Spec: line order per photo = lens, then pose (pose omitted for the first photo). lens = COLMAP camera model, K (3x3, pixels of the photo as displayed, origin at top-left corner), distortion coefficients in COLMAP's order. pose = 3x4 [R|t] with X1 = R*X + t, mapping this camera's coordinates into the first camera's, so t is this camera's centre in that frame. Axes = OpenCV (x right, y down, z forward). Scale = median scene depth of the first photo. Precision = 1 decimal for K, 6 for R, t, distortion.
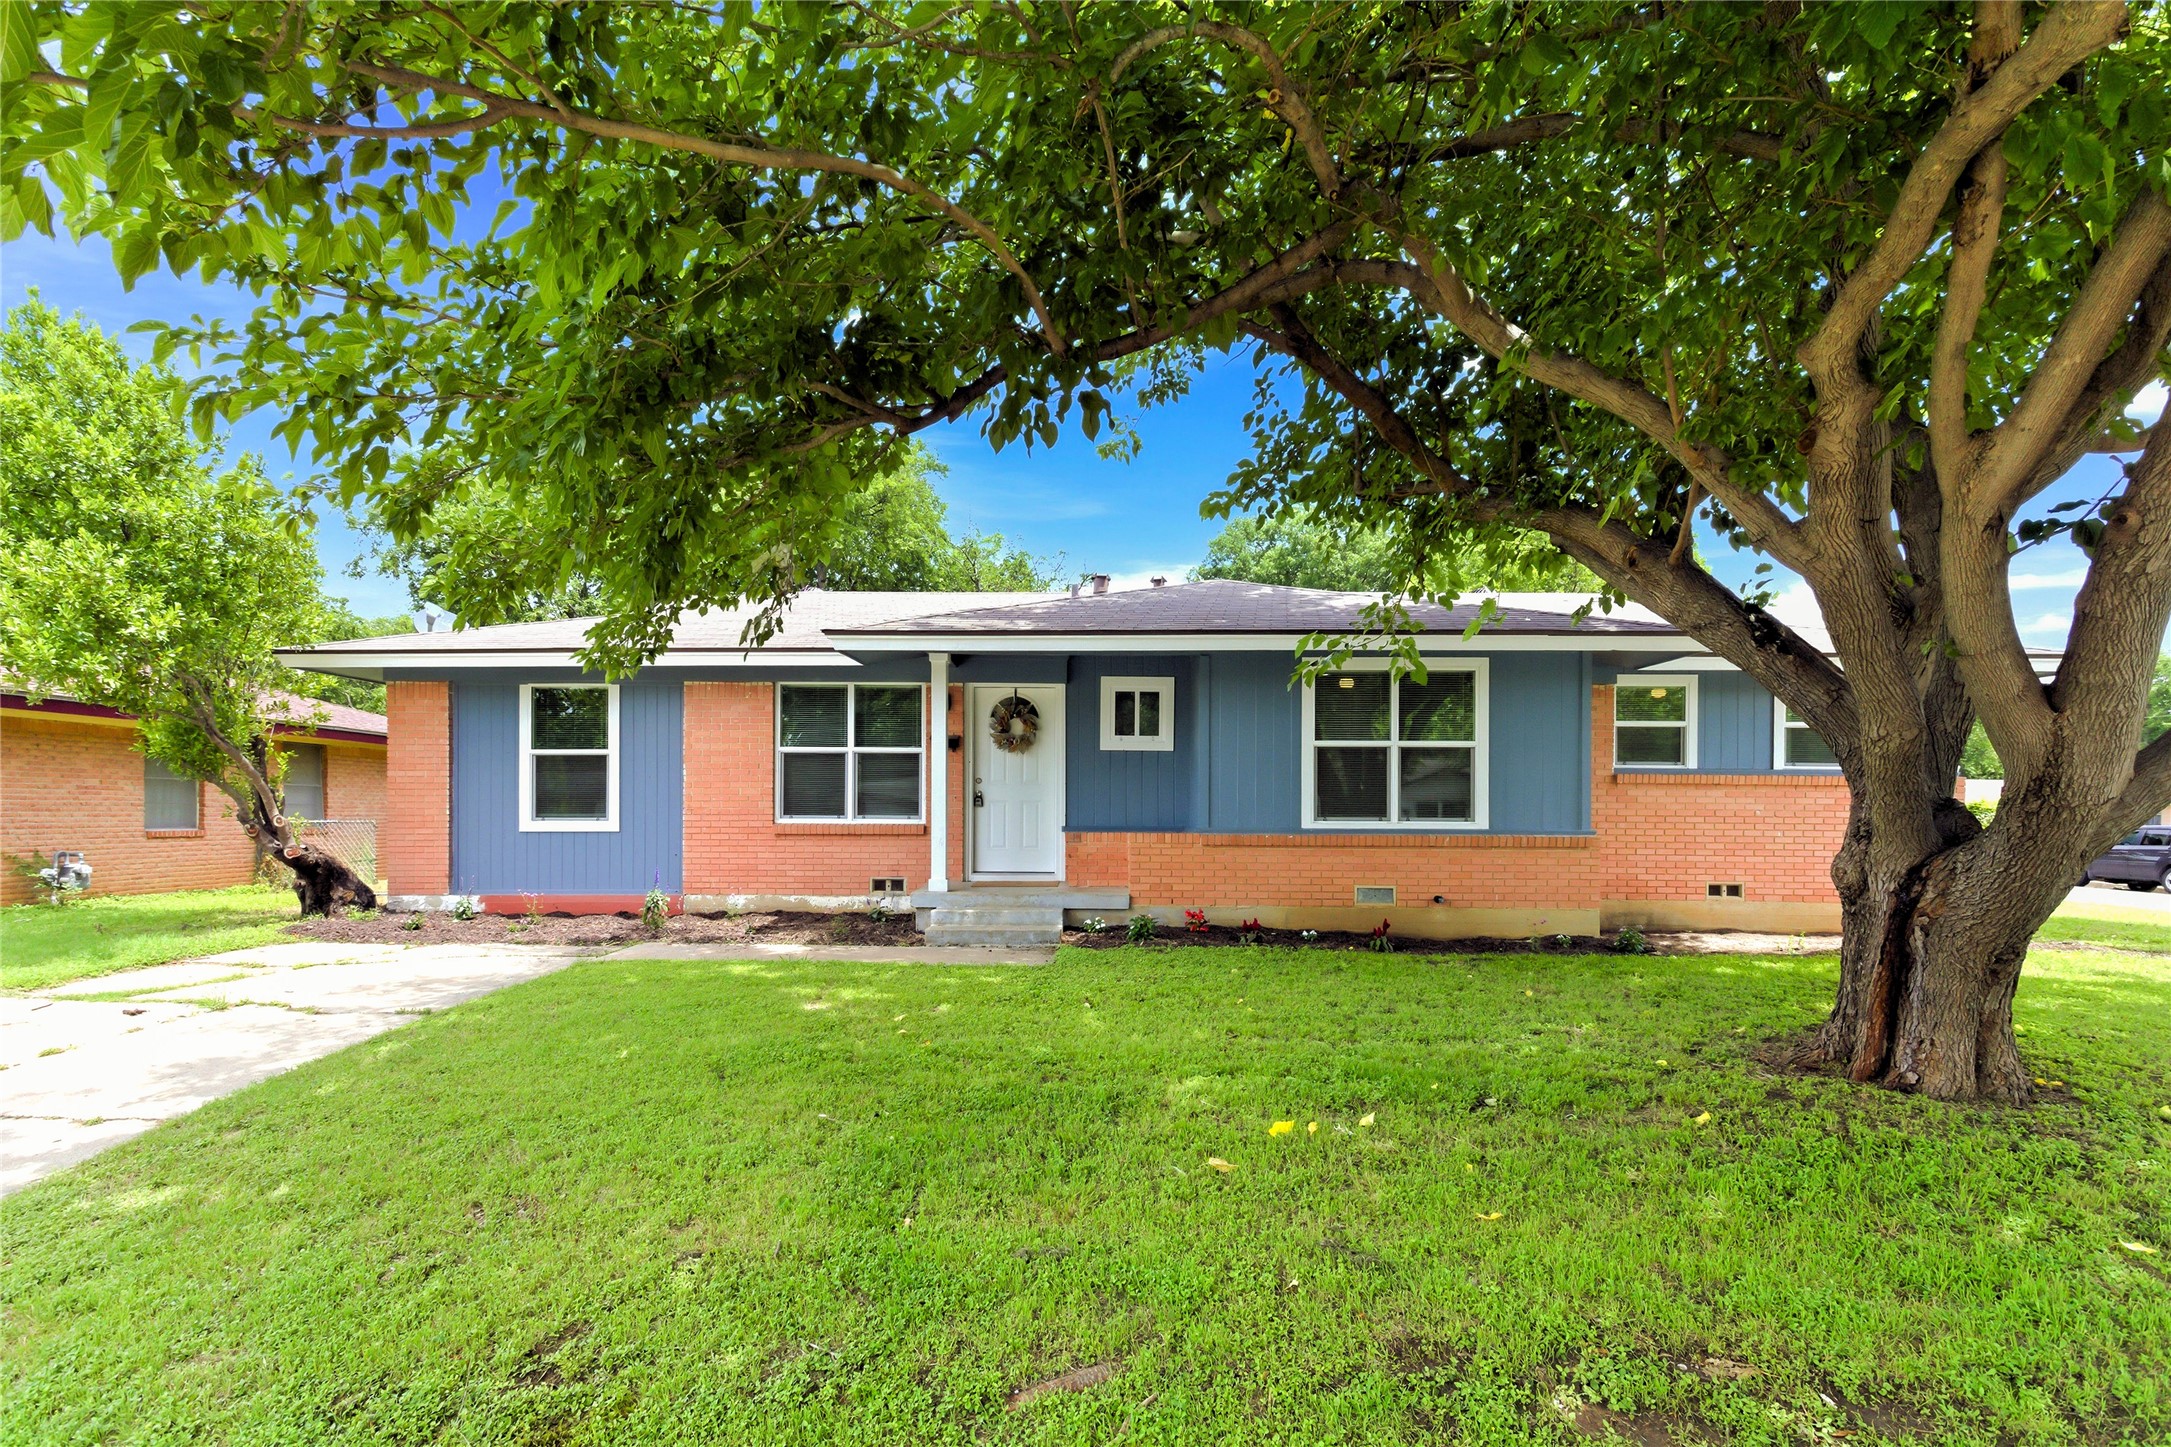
lens RADIAL K [[1135.4, 0, 1102.0], [0, 1135.4, 808.8], [0, 0, 1]] dist [-0.040596, 0.075573]
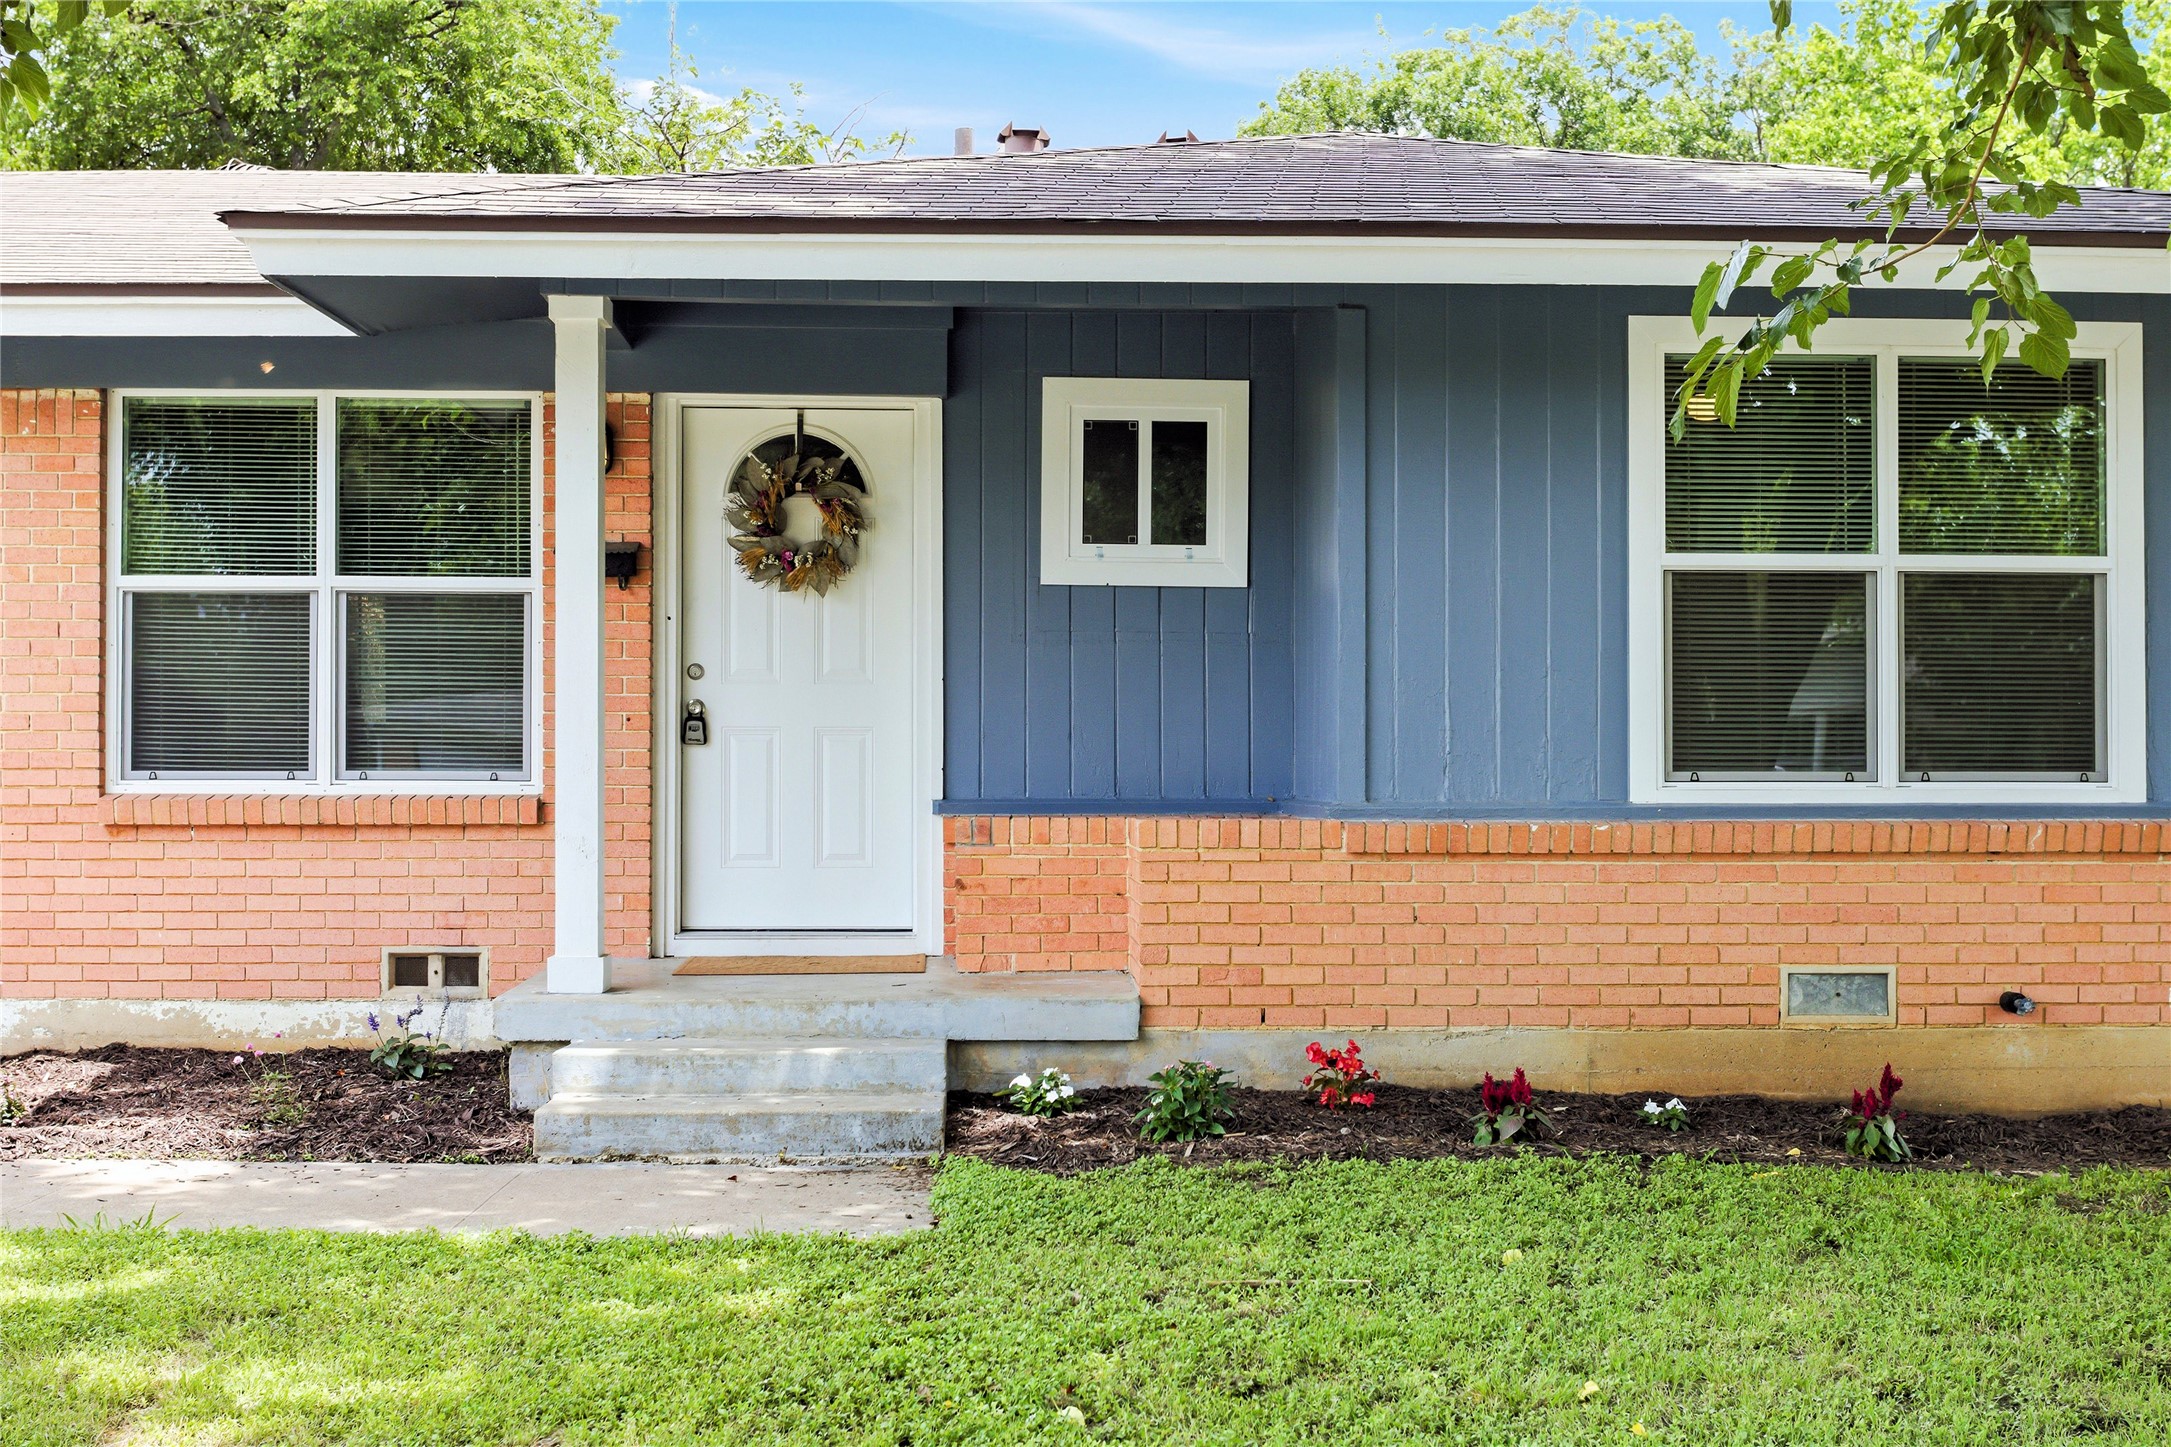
lens RADIAL K [[2461.8, 0, 1160.1], [0, 2461.8, 768.6], [0, 0, 1]] dist [-0.034276, -0.053942]
pose [[0.996913, -0.003244, 0.078445, -0.025191], [0.002855, 0.999983, 0.005072, 0.002119], [-0.078460, -0.004833, 0.996906, 0.231482]]
